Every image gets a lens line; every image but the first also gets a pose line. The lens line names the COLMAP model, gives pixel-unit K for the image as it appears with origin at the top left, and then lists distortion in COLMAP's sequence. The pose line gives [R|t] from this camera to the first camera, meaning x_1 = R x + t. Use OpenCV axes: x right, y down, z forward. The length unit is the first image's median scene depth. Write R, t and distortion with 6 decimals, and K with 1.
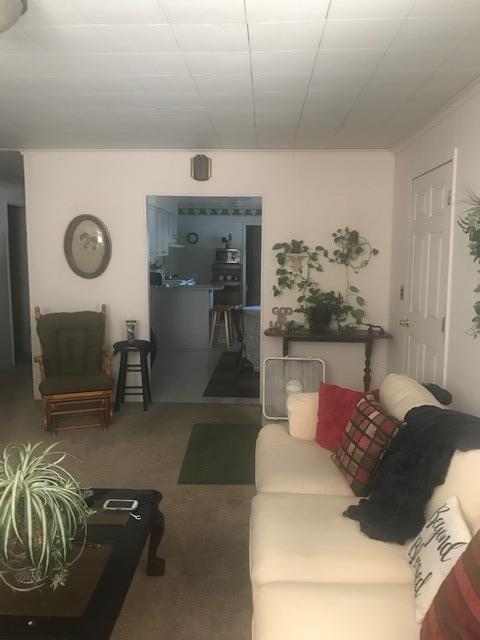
lens RADIAL K [[530.5, 0, 249.9], [0, 530.5, 318.0], [0, 0, 1]] dist [0.027044, -0.026784]
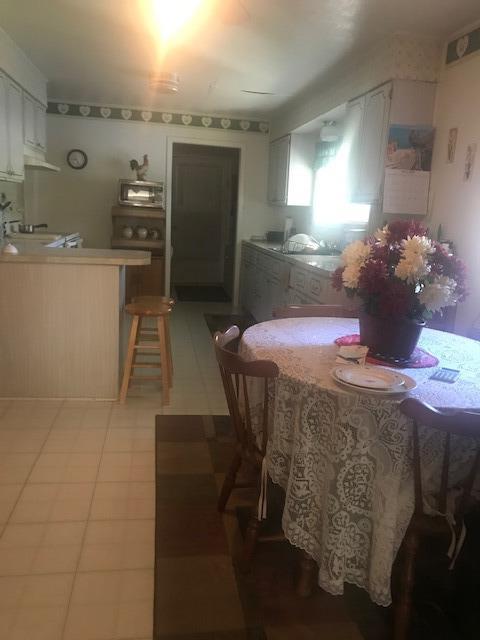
lens RADIAL K [[530.5, 0, 245.7], [0, 530.5, 319.4], [0, 0, 1]] dist [0.027044, -0.026784]
pose [[0.980170, 0.006347, 0.198059, -0.092966], [-0.023802, 0.996021, 0.085879, -0.073888], [-0.196726, -0.088890, 0.976421, 0.861176]]
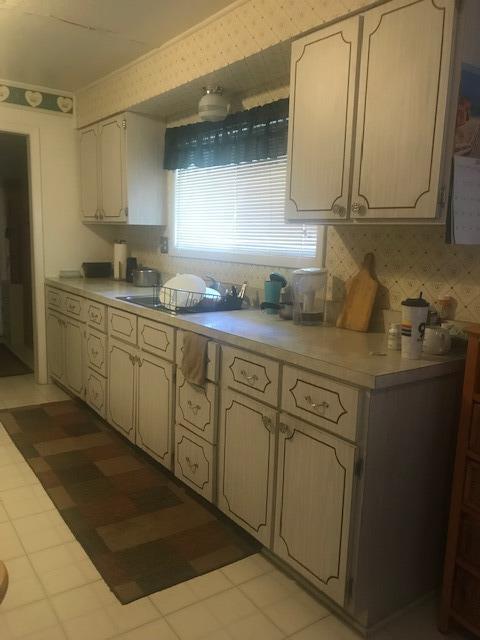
lens RADIAL K [[530.5, 0, 239.7], [0, 530.5, 324.5], [0, 0, 1]] dist [0.027044, -0.026784]
pose [[0.803068, -0.082583, 0.590138, -0.097708], [0.045342, 0.995948, 0.077670, -0.136313], [-0.594160, -0.035616, 0.803558, 1.303643]]
